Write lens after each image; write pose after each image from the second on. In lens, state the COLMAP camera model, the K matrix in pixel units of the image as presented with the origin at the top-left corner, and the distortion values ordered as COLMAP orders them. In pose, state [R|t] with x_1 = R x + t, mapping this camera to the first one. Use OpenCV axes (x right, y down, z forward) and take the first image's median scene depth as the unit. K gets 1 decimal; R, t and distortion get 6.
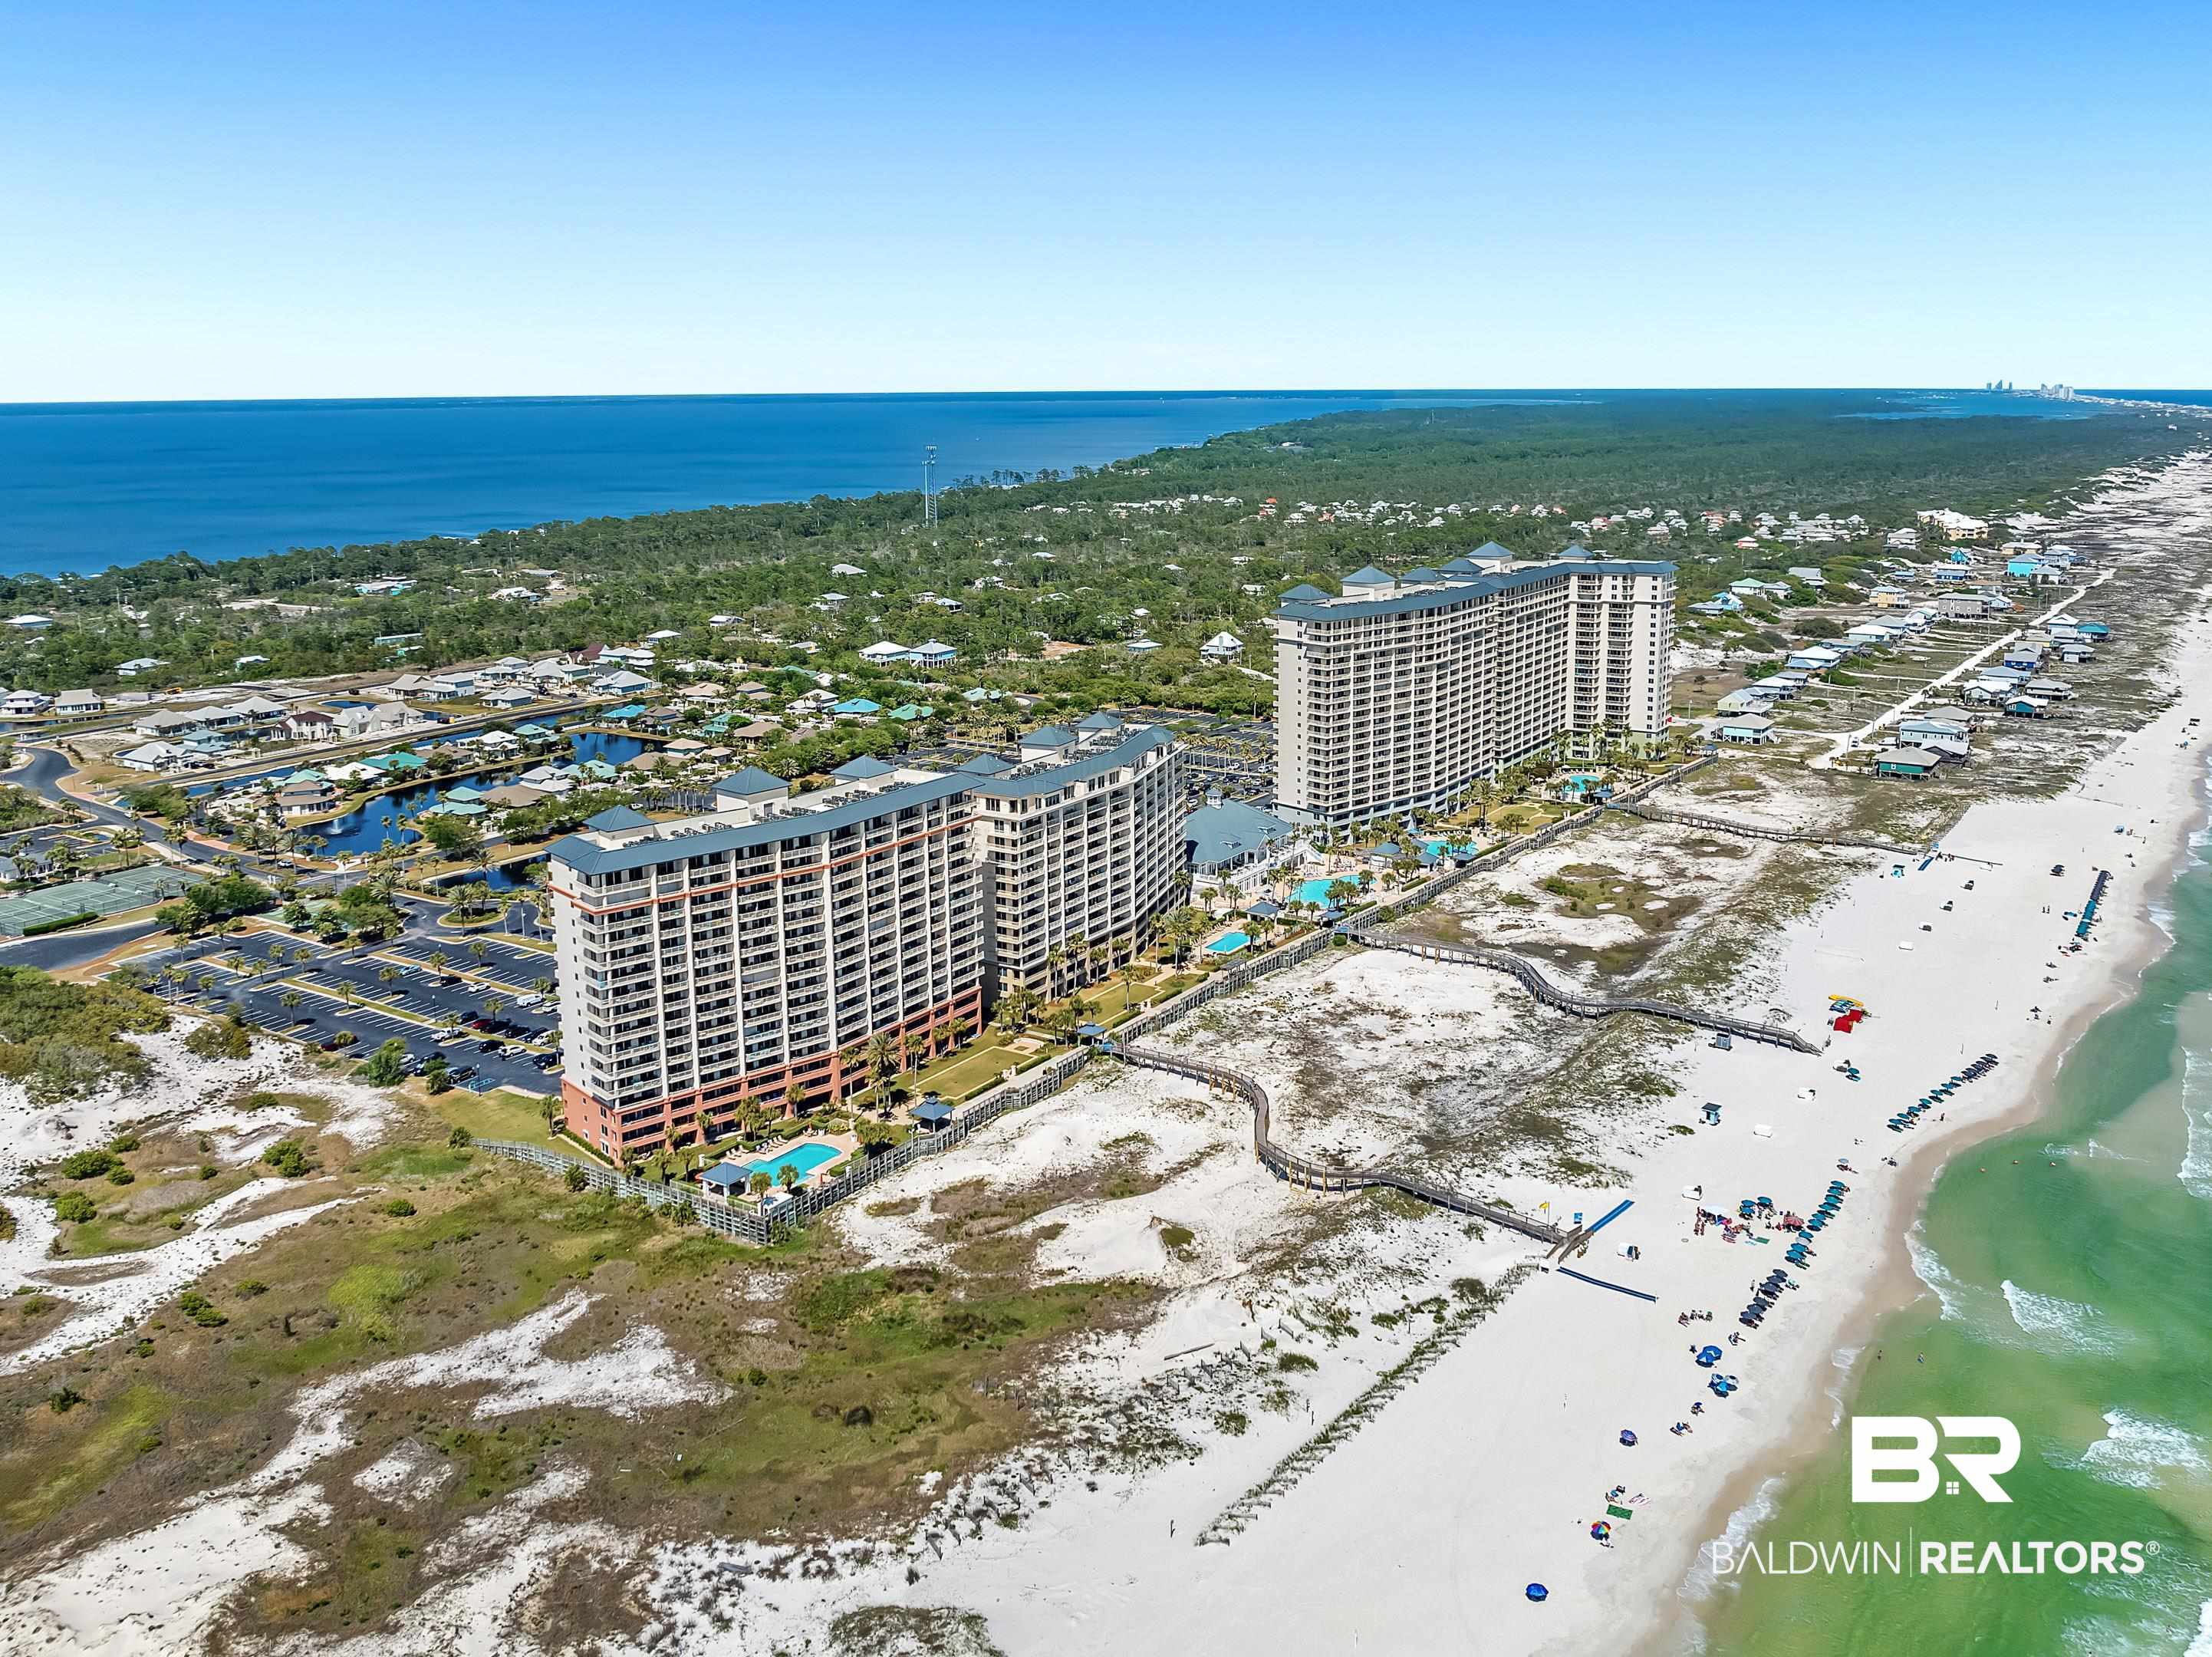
lens RADIAL K [[1867.1, 0, 1107.1], [0, 1867.1, 830.5], [0, 0, 1]] dist [-0.065794, -0.005330]
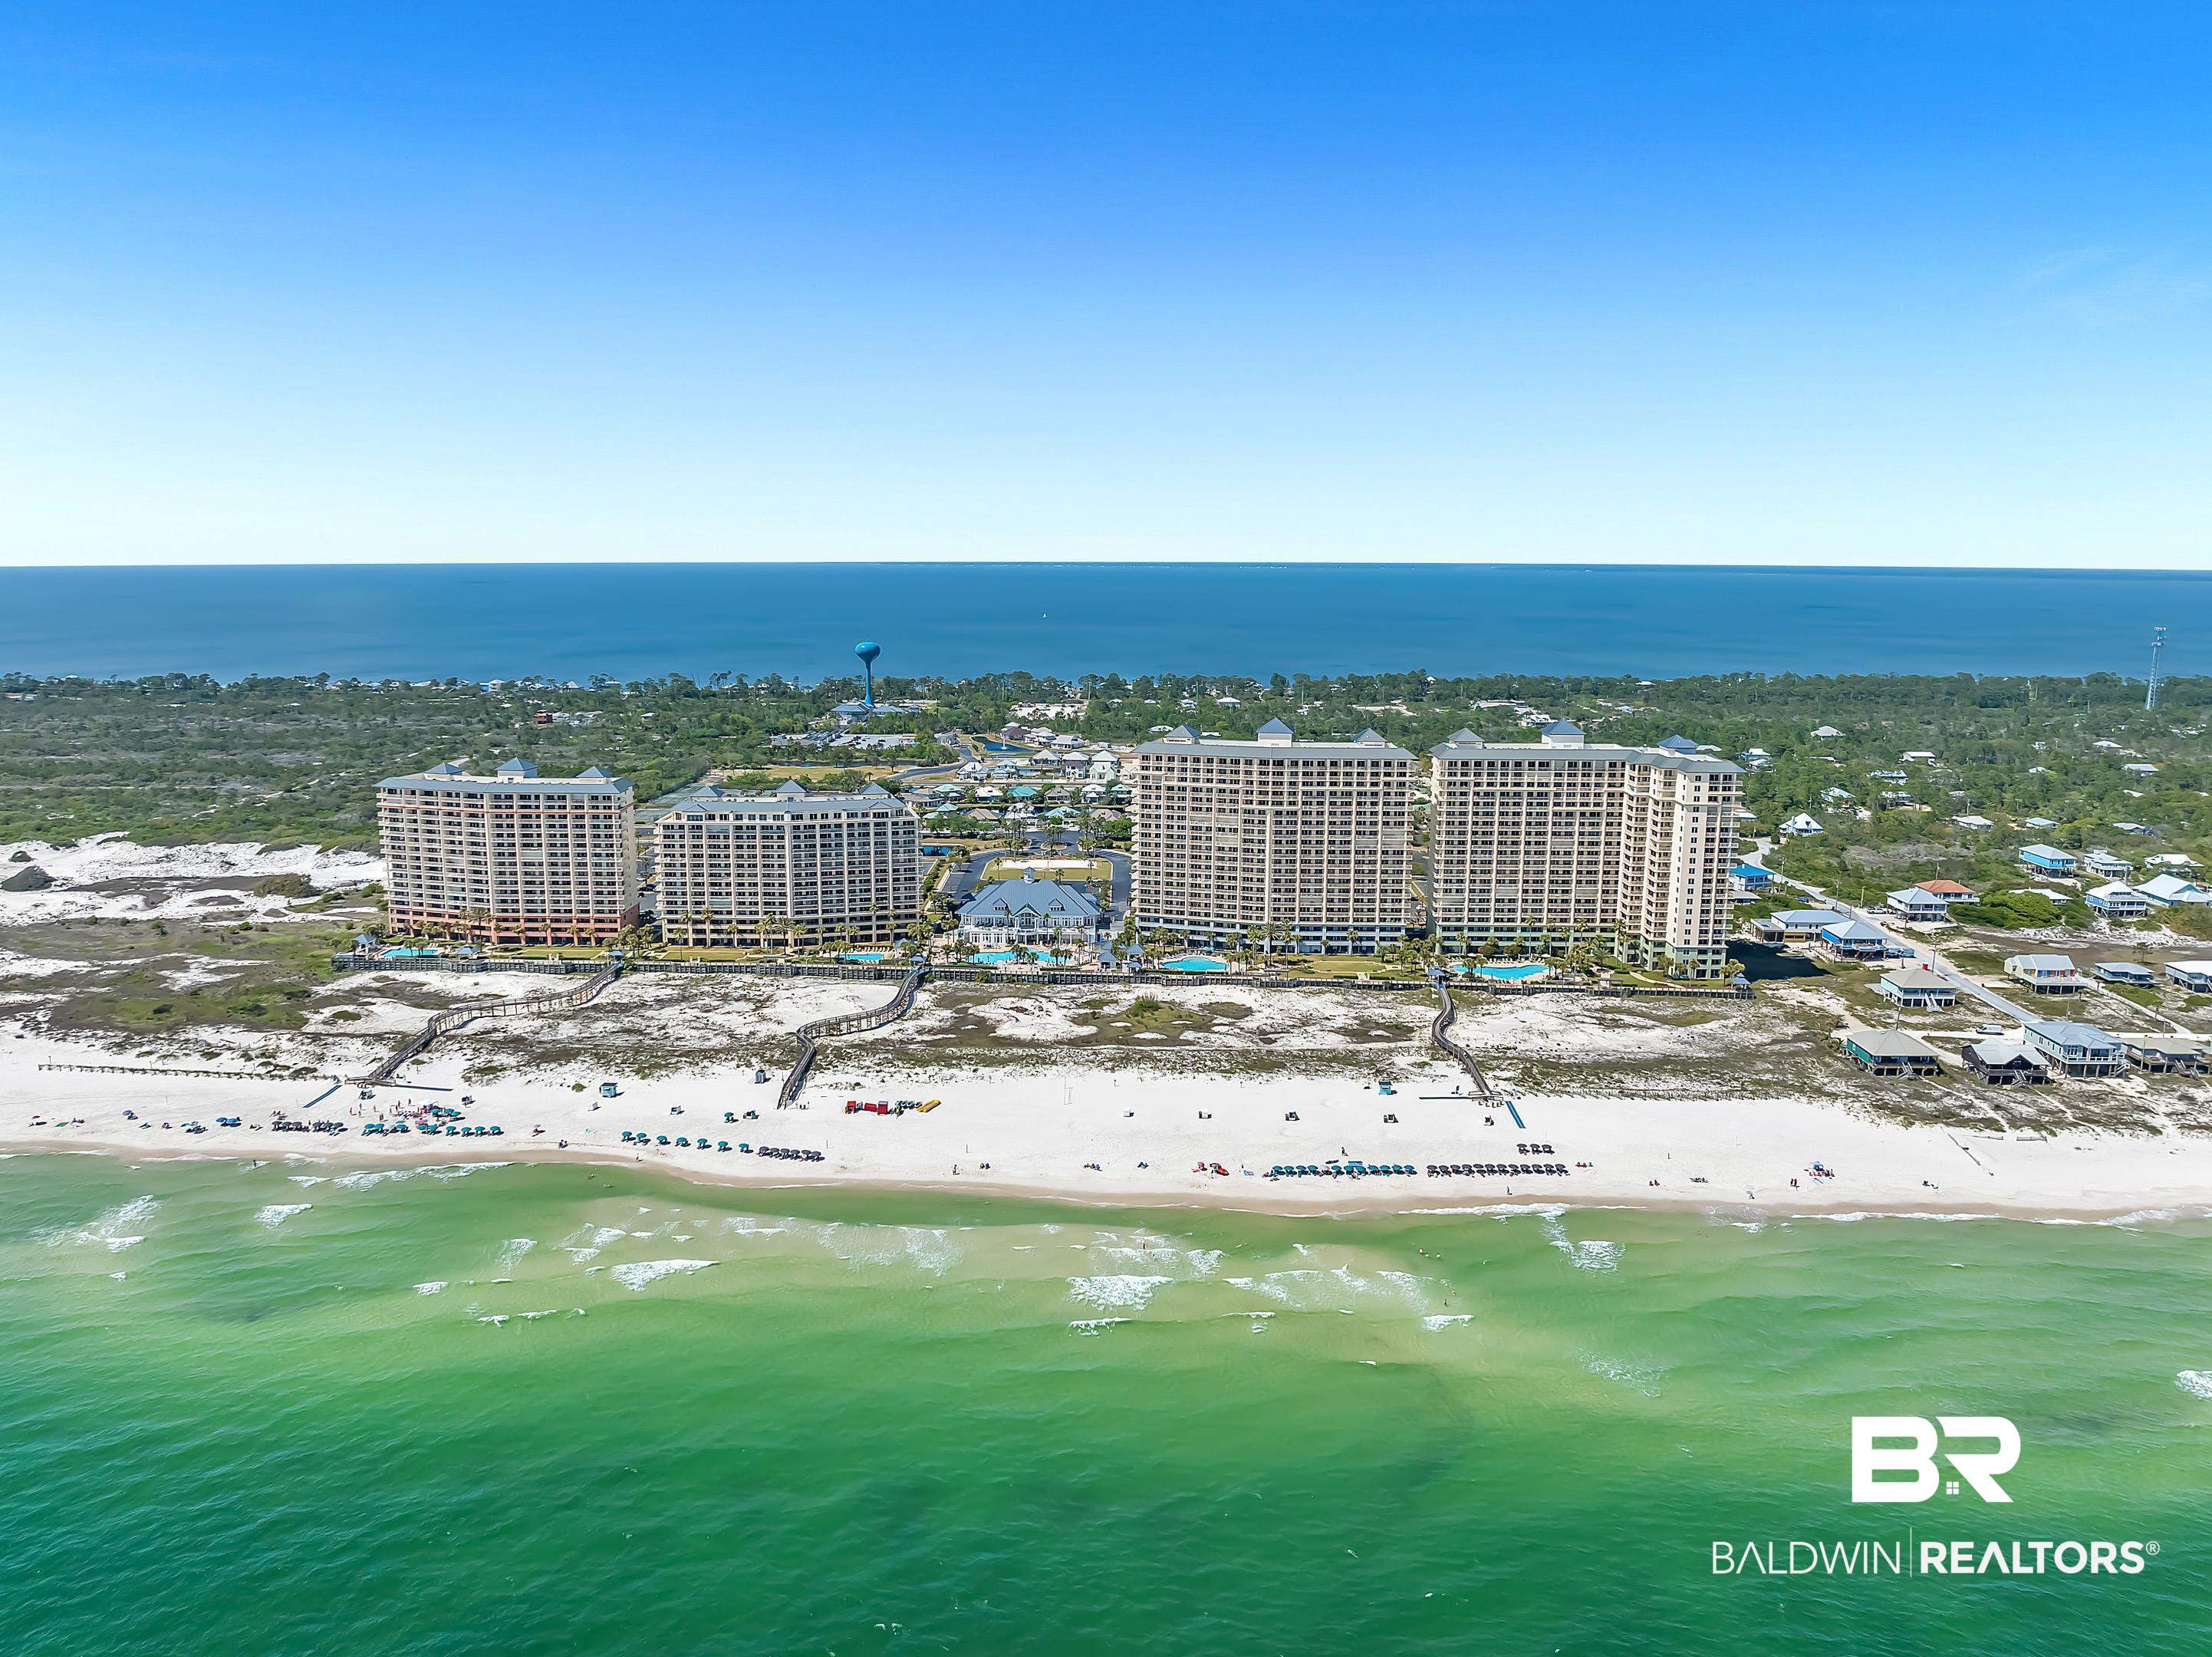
lens RADIAL K [[1538.6, 0, 1107.6], [0, 1538.6, 826.6], [0, 0, 1]] dist [-0.034959, 0.000683]
pose [[0.527031, 0.150394, -0.836433, 1.581363], [-0.203320, 0.977948, 0.047728, -0.183701], [0.825166, 0.144909, 0.545987, 0.714593]]
